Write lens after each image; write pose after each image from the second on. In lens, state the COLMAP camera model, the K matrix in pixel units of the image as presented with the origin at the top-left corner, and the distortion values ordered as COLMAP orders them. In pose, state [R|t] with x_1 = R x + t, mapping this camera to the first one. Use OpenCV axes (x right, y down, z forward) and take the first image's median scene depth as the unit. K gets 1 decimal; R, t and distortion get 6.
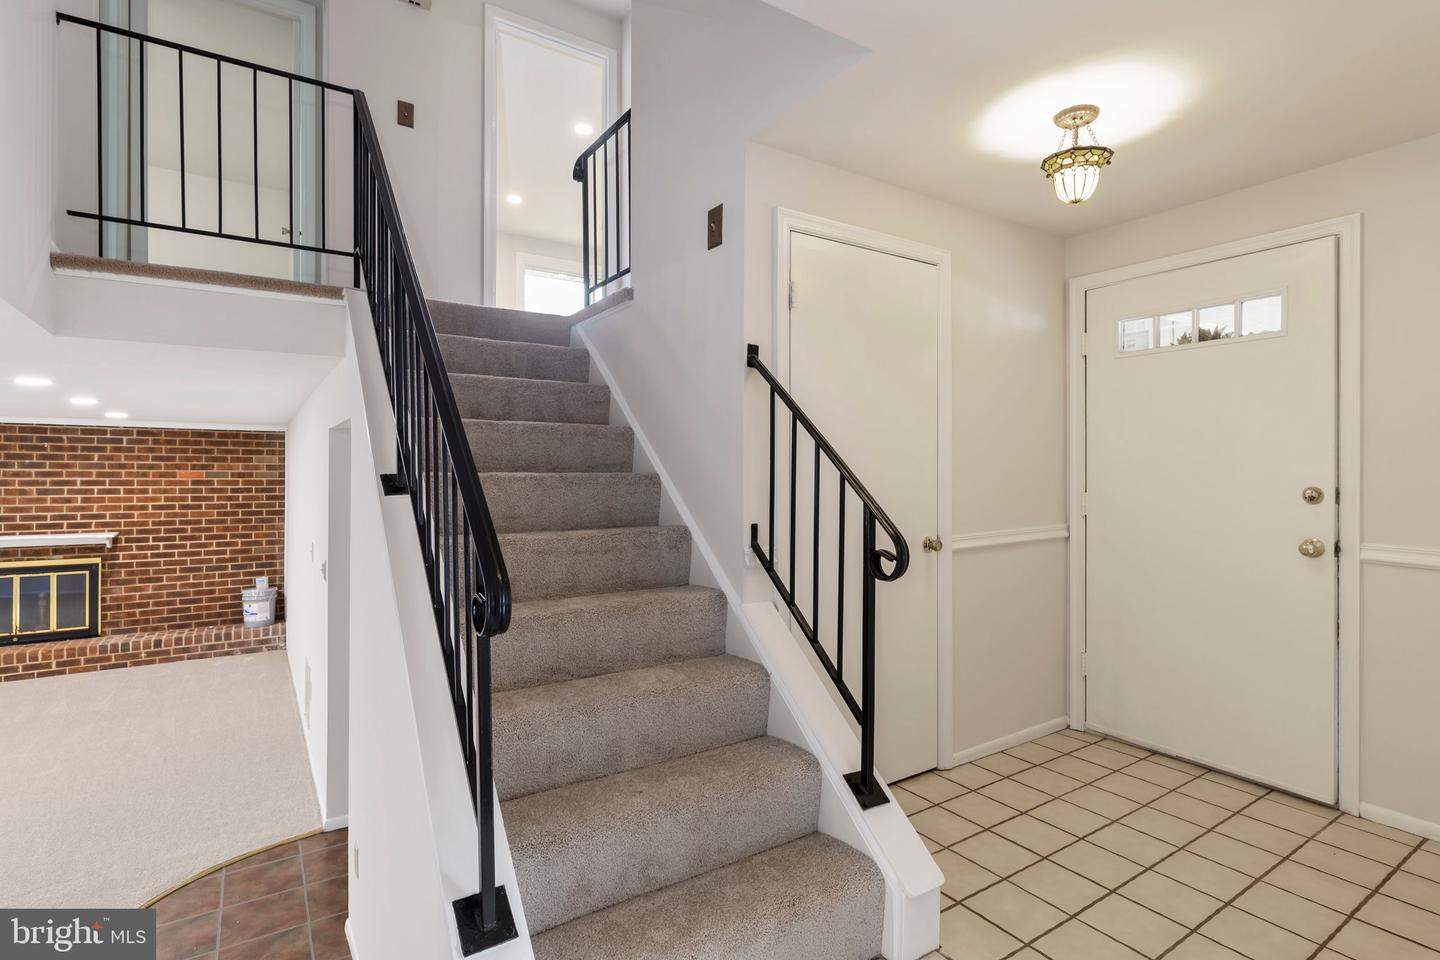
lens RADIAL K [[710.6, 0, 720.0], [0, 710.6, 475.4], [0, 0, 1]] dist [0.002126, -0.003797]
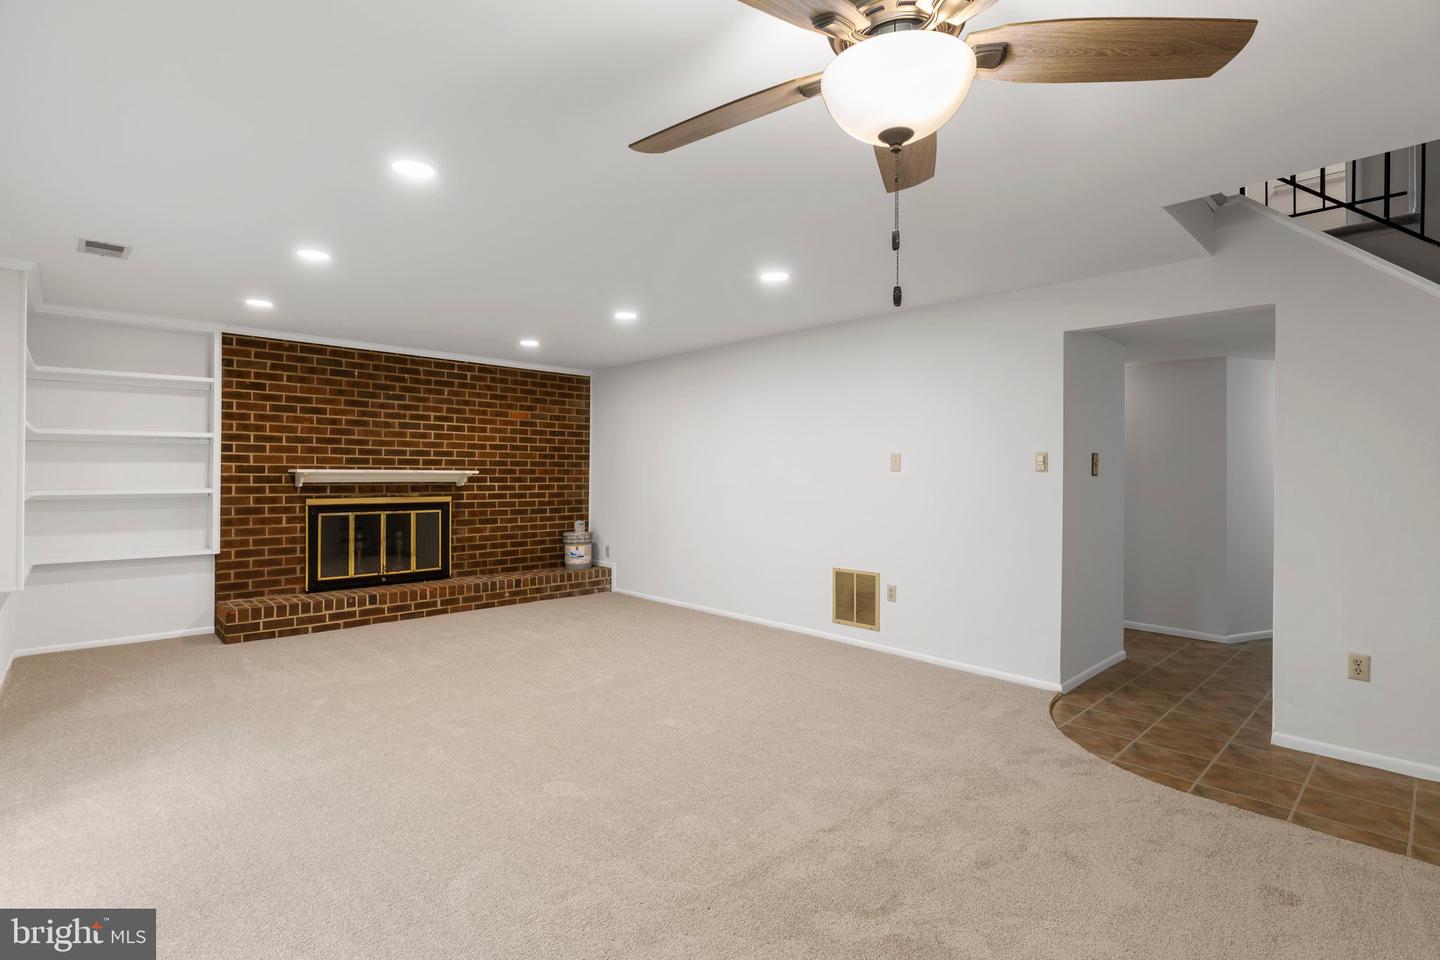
lens RADIAL K [[710.6, 0, 709.4], [0, 710.6, 475.0], [0, 0, 1]] dist [0.002126, -0.003797]
pose [[0.983666, 0.011051, 0.179665, -0.694383], [-0.012768, 0.999883, 0.008403, 0.073517], [-0.179551, -0.010559, 0.983692, -0.013442]]
